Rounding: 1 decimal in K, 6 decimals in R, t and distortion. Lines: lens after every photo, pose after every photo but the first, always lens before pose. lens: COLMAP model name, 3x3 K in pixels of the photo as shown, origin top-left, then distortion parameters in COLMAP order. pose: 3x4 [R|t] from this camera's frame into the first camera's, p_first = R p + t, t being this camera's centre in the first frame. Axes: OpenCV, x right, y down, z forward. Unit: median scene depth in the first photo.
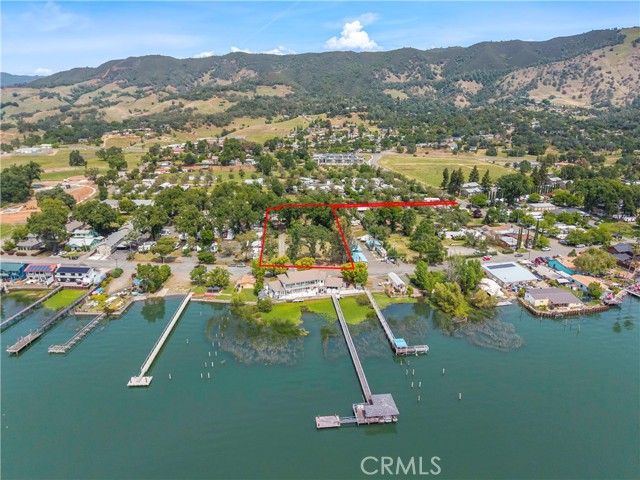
lens RADIAL K [[436.2, 0, 318.5], [0, 436.2, 238.7], [0, 0, 1]] dist [-0.000424, 0.001156]
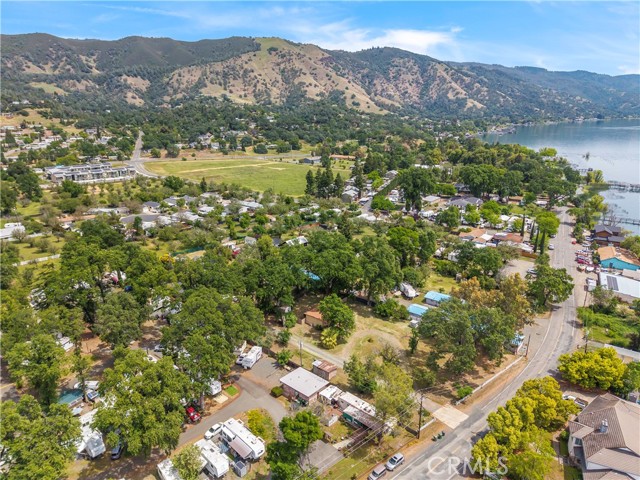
lens RADIAL K [[436.2, 0, 318.5], [0, 436.2, 238.7], [0, 0, 1]] dist [-0.000424, 0.001156]
pose [[0.724017, -0.196166, 0.661301, -0.052052], [0.196782, 0.977609, 0.074549, -0.020285], [-0.661117, 0.076157, 0.746407, 0.086095]]
